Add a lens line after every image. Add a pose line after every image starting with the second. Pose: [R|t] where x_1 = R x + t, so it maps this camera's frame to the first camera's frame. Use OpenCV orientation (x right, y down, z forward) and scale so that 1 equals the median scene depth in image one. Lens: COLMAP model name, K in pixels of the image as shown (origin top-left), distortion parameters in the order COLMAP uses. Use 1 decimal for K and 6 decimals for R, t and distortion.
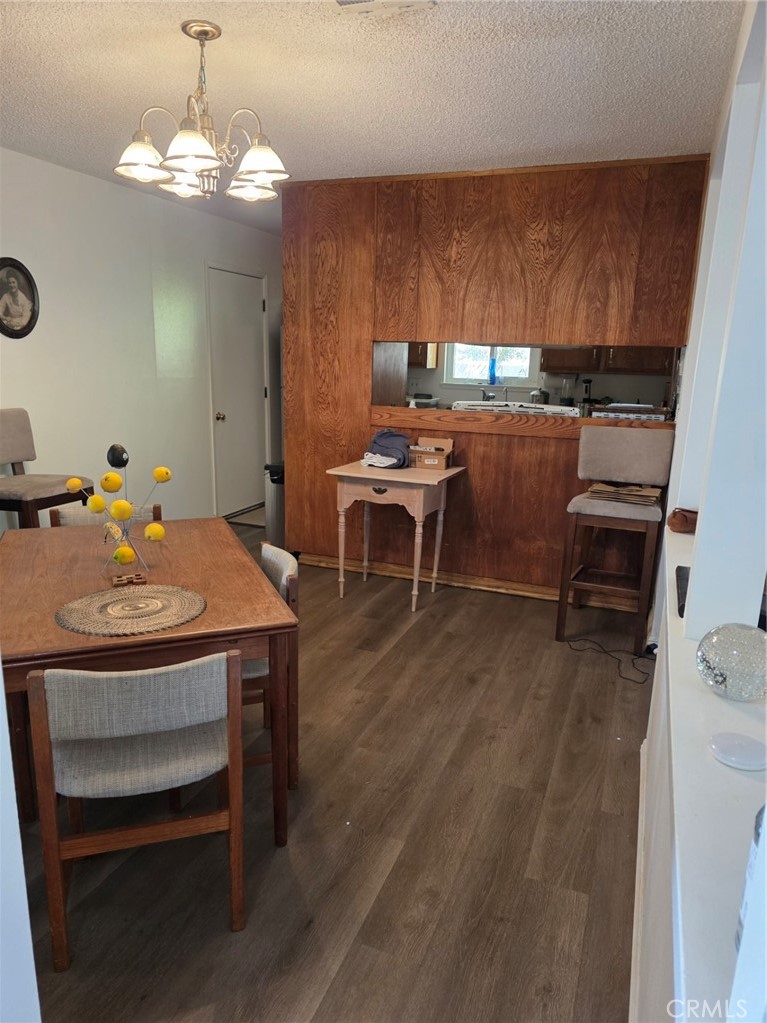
lens RADIAL K [[679.0, 0, 386.2], [0, 679.0, 530.2], [0, 0, 1]] dist [0.070117, -0.060768]
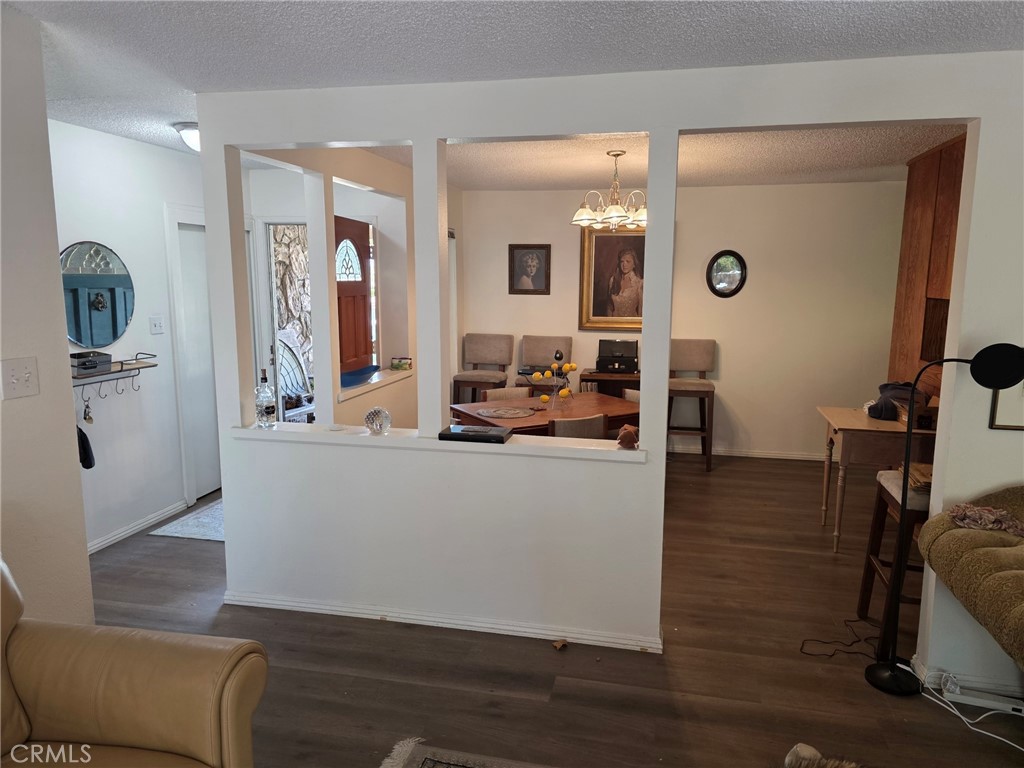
lens RADIAL K [[691.2, 0, 512.0], [0, 691.2, 384.0], [0, 0, 1]] dist [0.062476, -0.055281]
pose [[0.143247, 0.127439, -0.981448, 1.267440], [-0.243915, 0.965631, 0.089785, -0.132638], [0.959159, 0.226529, 0.169408, 0.368792]]
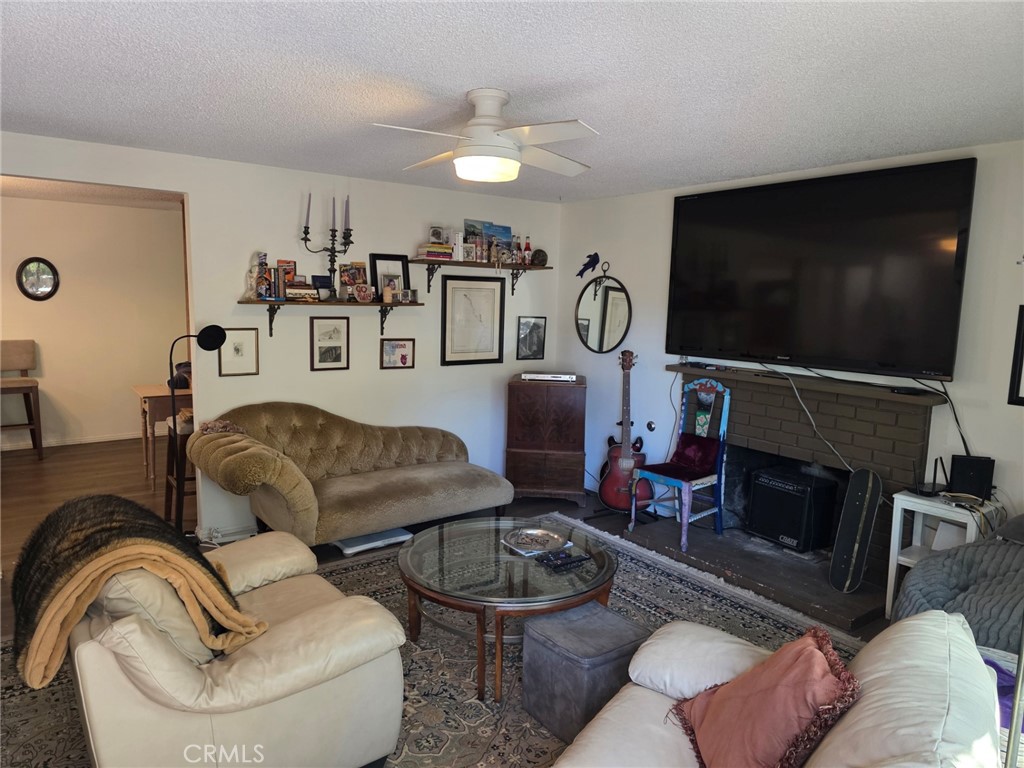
lens RADIAL K [[691.2, 0, 512.0], [0, 691.2, 384.0], [0, 0, 1]] dist [0.062476, -0.055281]
pose [[0.847718, 0.064609, -0.526498, 1.802215], [-0.135185, 0.986095, -0.096653, -0.071711], [0.512933, 0.153109, 0.844664, 0.172457]]
